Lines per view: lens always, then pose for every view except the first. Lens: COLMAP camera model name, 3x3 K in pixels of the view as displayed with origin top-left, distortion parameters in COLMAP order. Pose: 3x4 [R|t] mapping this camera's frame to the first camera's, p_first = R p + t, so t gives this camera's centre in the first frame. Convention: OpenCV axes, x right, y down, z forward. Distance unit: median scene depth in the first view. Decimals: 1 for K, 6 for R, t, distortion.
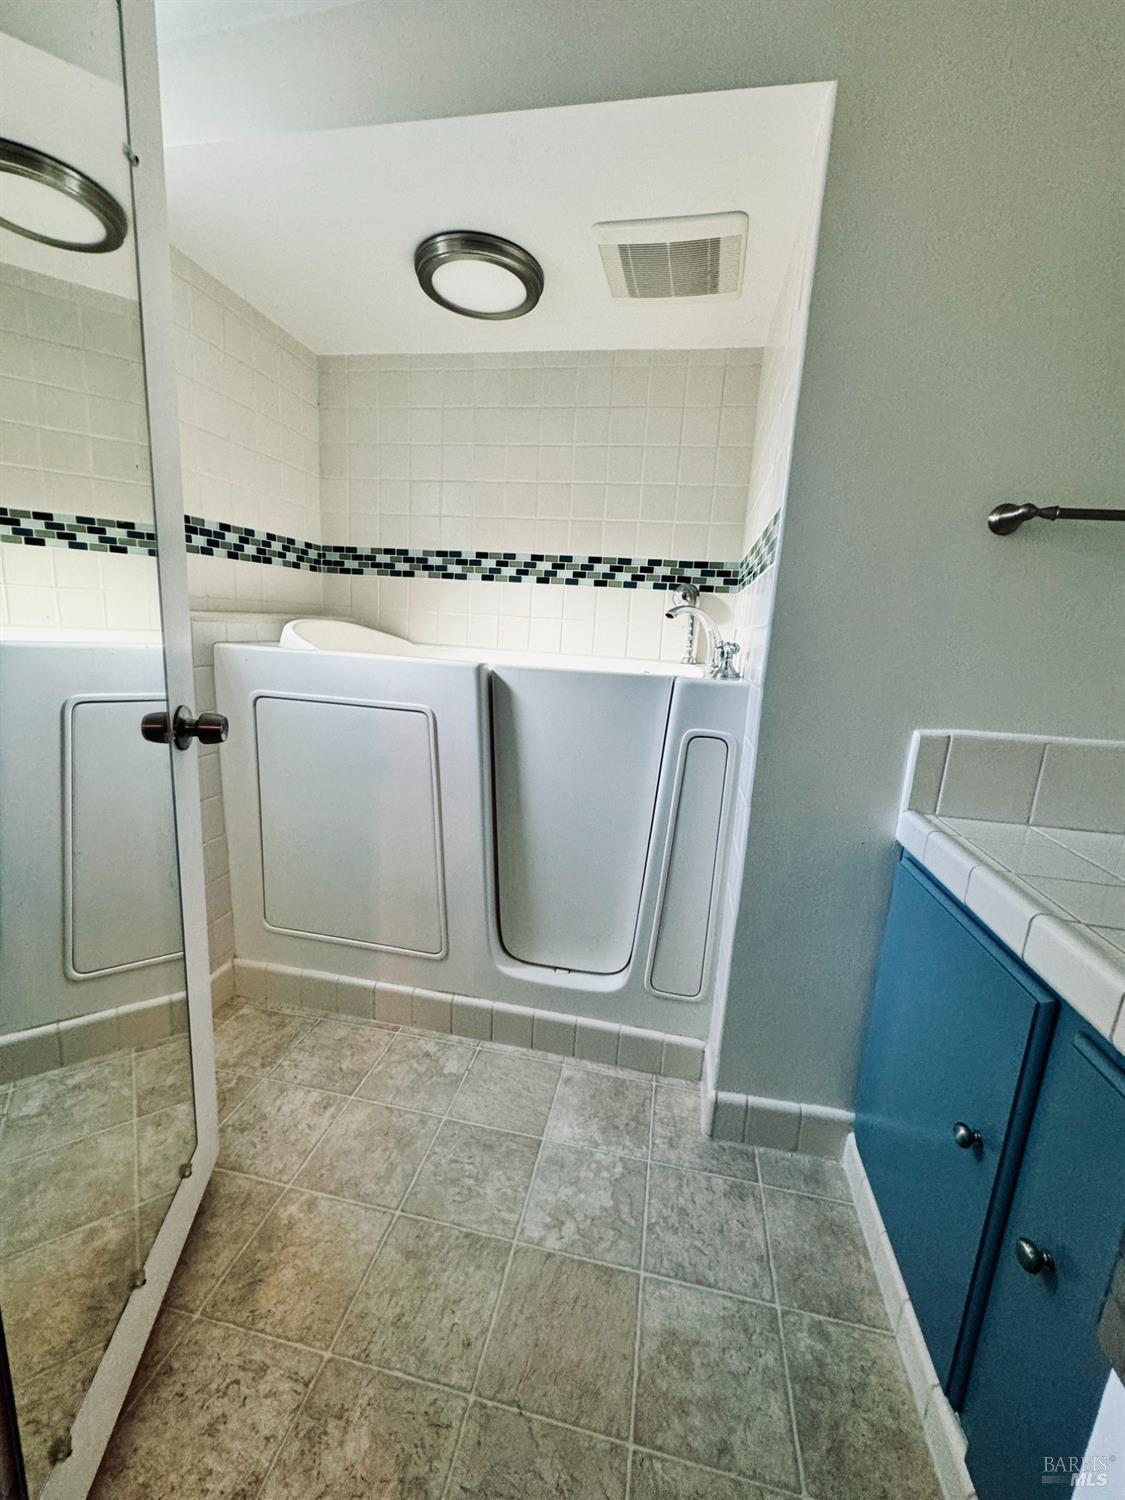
lens RADIAL K [[599.7, 0, 562.5], [0, 599.7, 750.0], [0, 0, 1]] dist [0.000401, -0.000478]
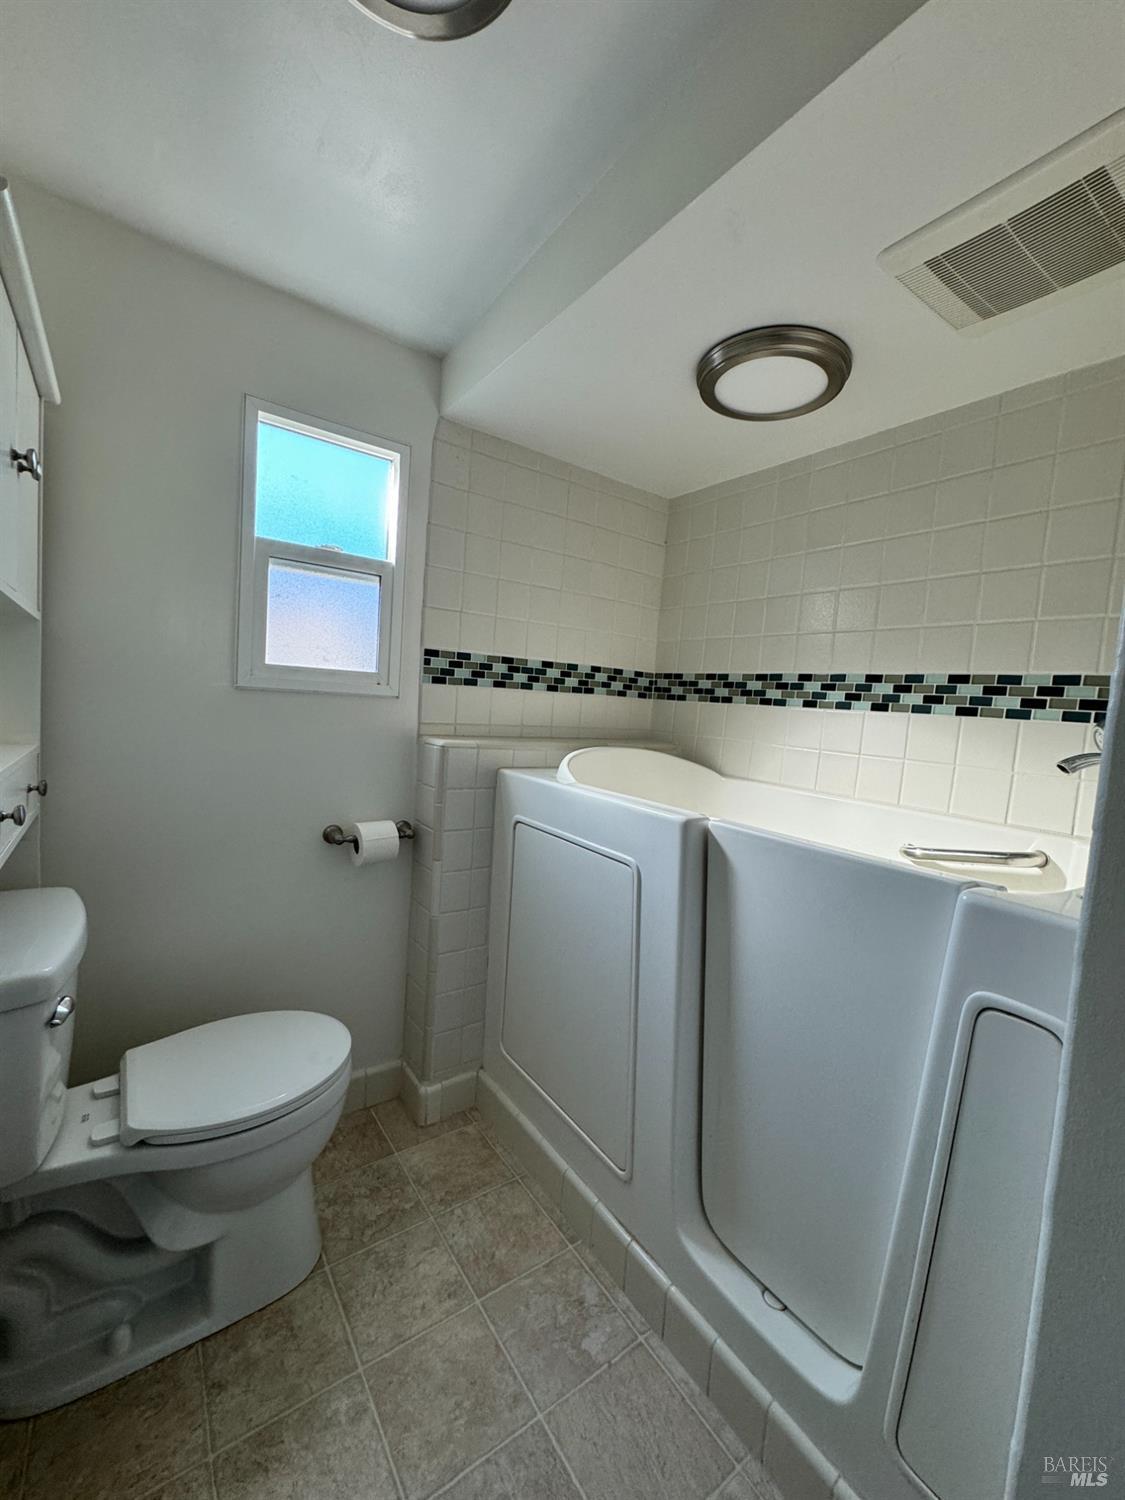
lens RADIAL K [[599.7, 0, 562.5], [0, 599.7, 750.0], [0, 0, 1]] dist [0.000401, -0.000478]
pose [[0.729326, 0.046235, -0.682602, 0.199193], [-0.167048, 0.979551, -0.112134, -0.082553], [0.663459, 0.195810, 0.722136, 0.211894]]
